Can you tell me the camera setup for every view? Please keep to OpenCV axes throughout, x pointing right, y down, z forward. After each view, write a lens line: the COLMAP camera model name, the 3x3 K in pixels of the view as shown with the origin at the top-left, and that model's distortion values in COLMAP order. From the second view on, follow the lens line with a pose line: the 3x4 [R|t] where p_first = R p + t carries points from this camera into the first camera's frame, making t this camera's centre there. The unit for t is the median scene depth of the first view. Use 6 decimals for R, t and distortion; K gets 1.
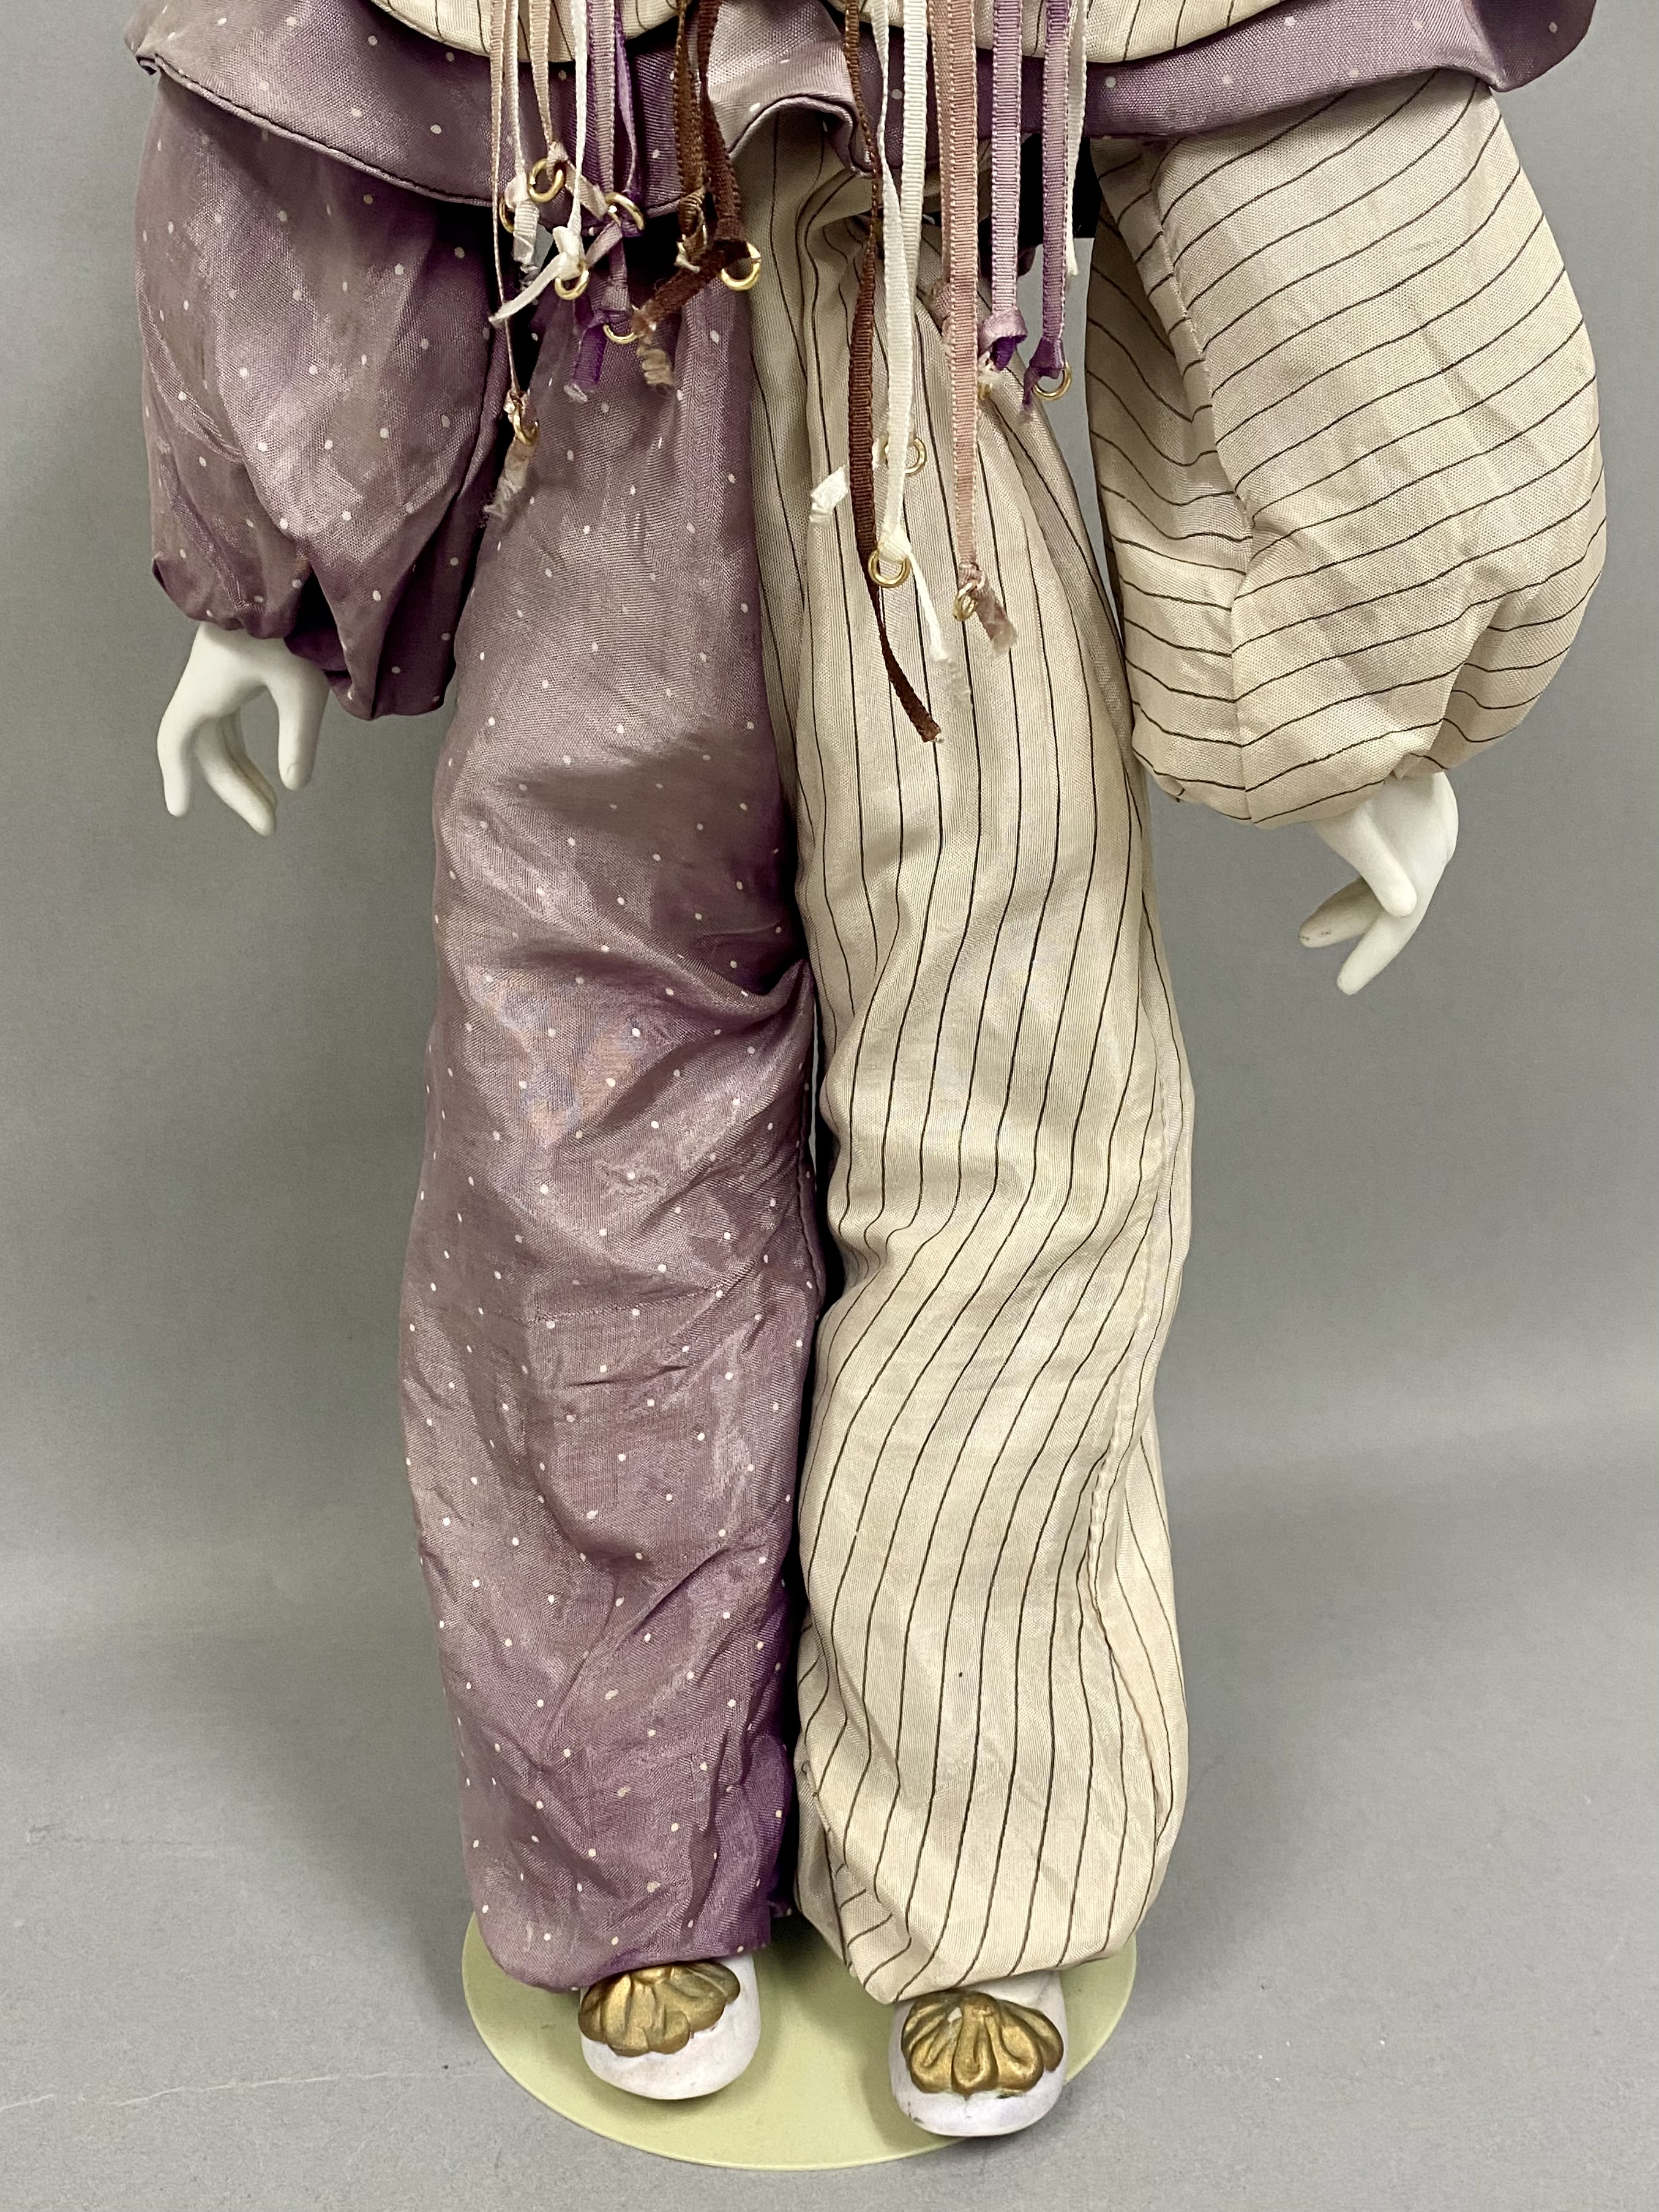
lens RADIAL K [[2057.4, 0, 829.5], [0, 2057.4, 1106.0], [0, 0, 1]] dist [0.163852, -0.400135]
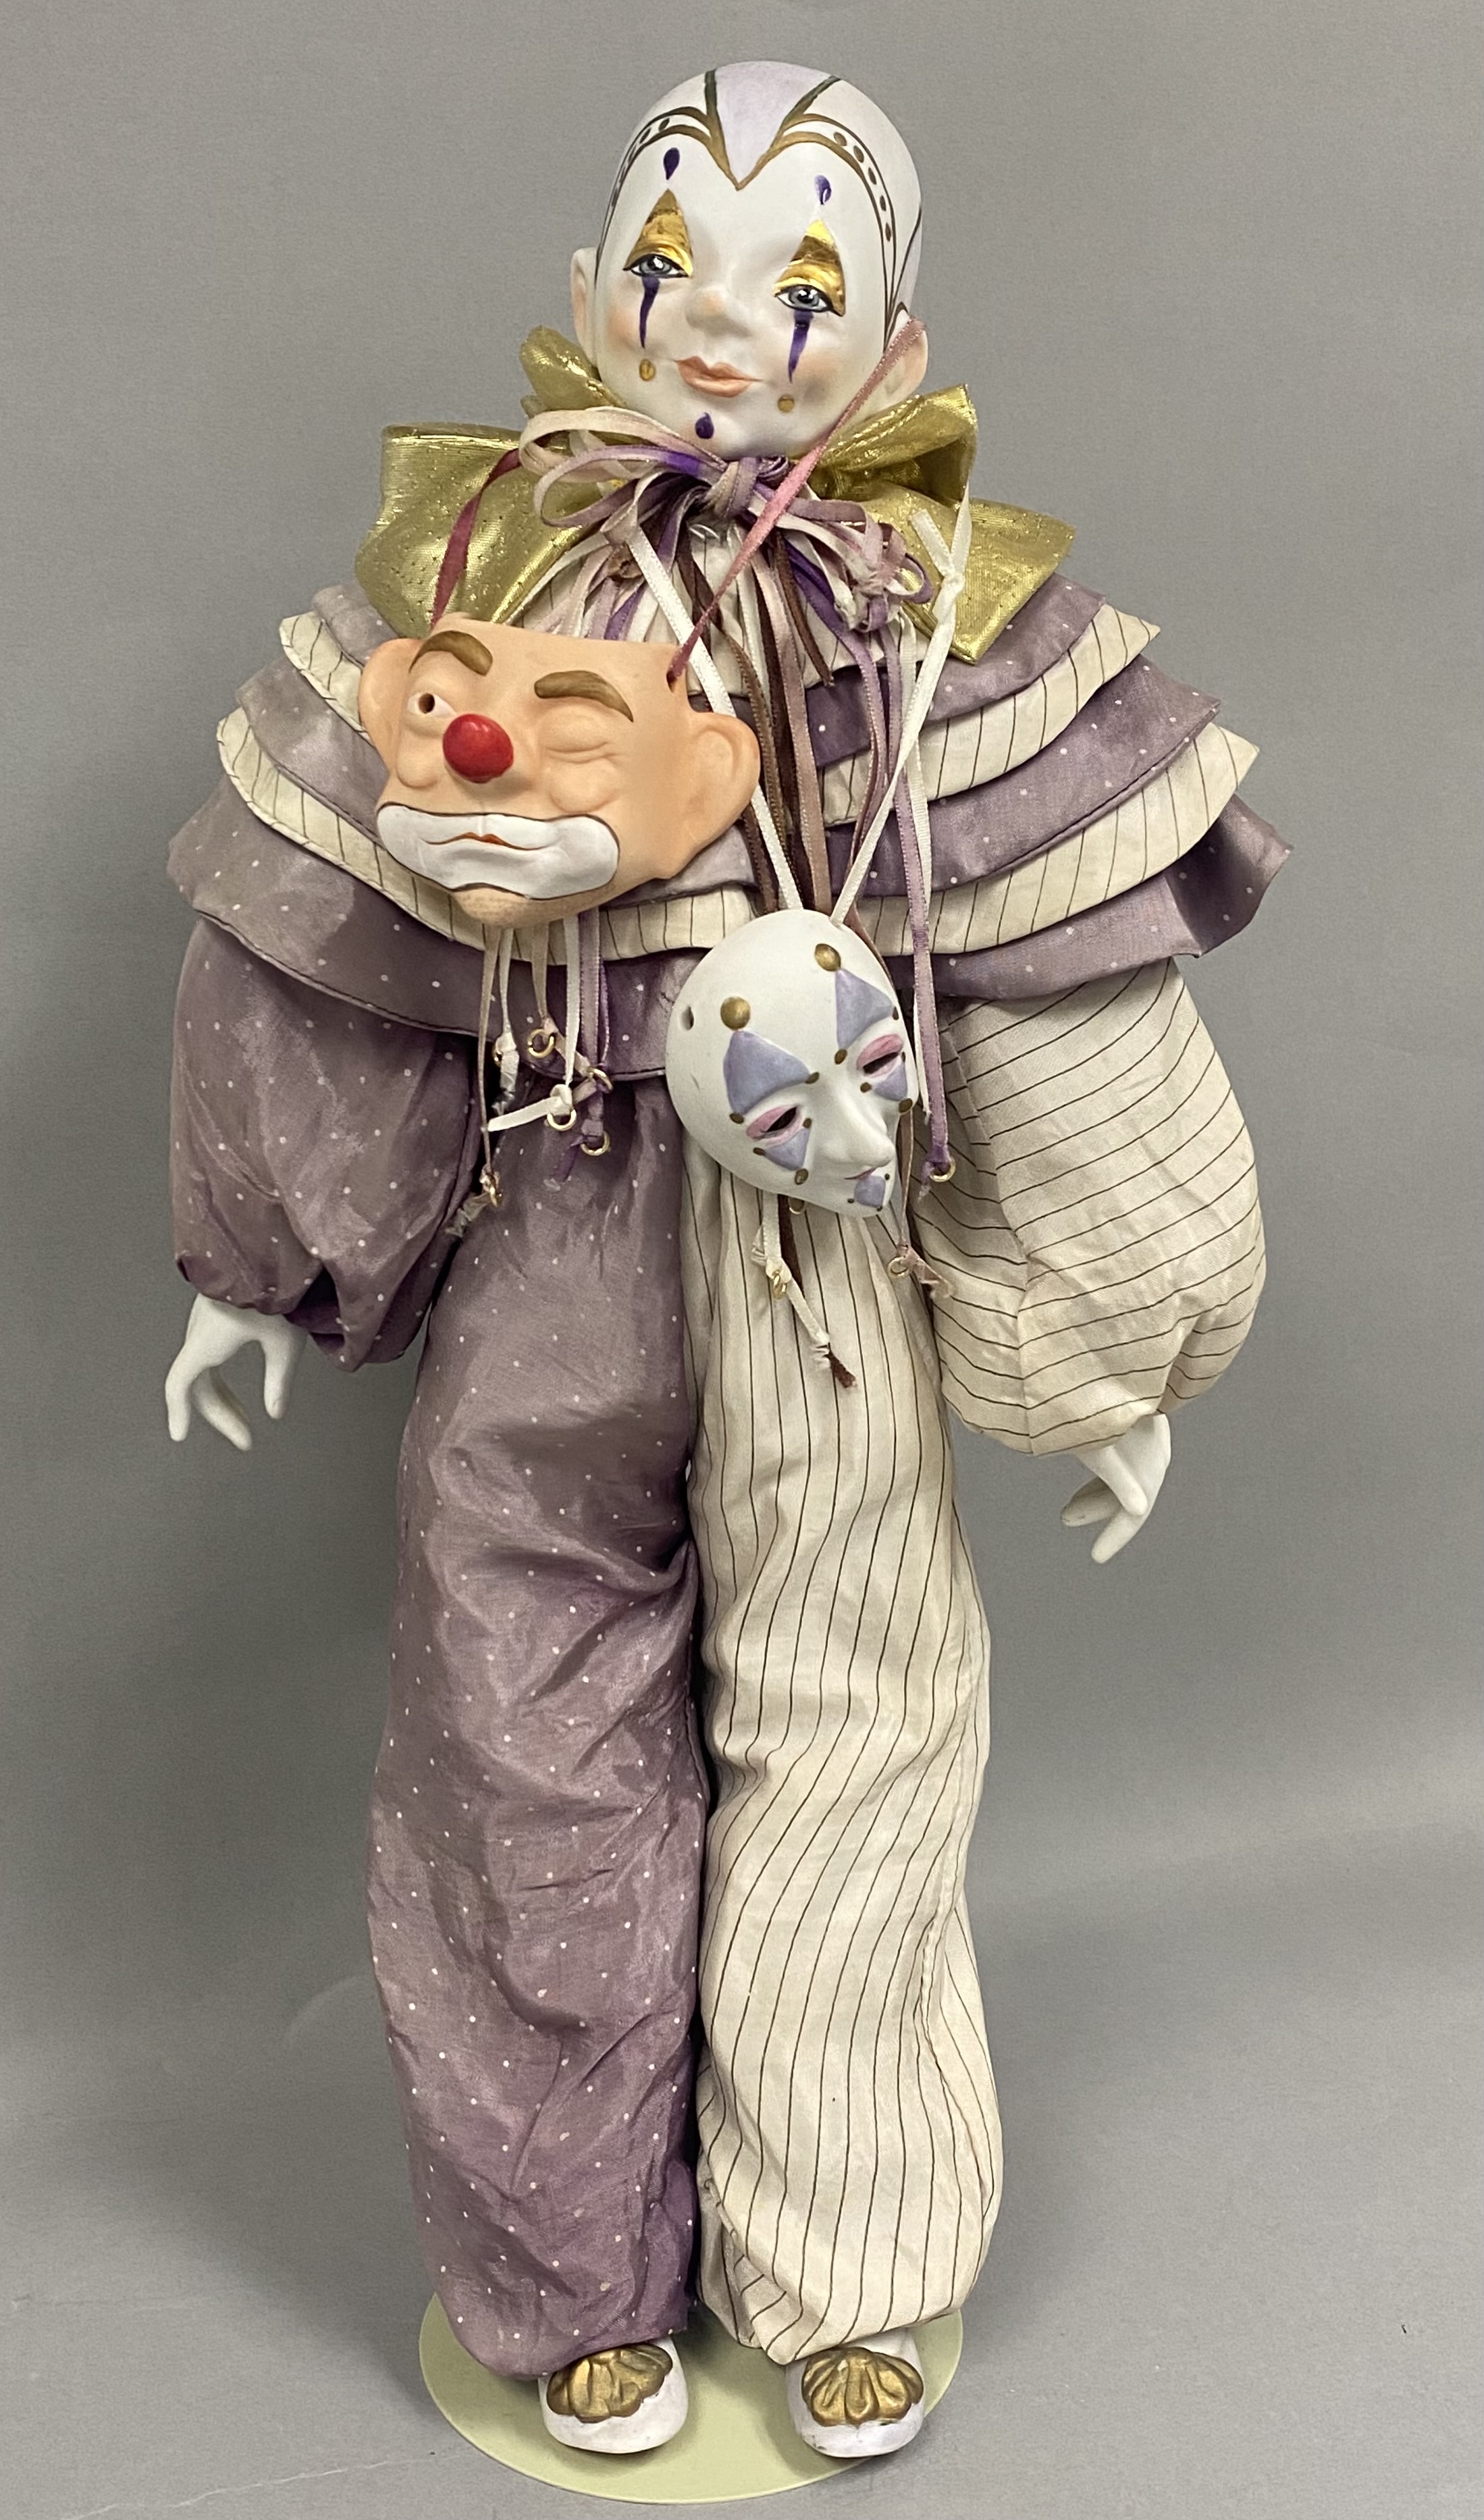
lens RADIAL K [[2525.4, 0, 741.4], [0, 2525.4, 1286.5], [0, 0, 1]] dist [0.242559, -0.623437]
pose [[0.988403, -0.026867, 0.149455, -0.222062], [0.034001, 0.998391, -0.045387, -0.163302], [-0.147995, 0.049943, 0.987726, -0.606084]]
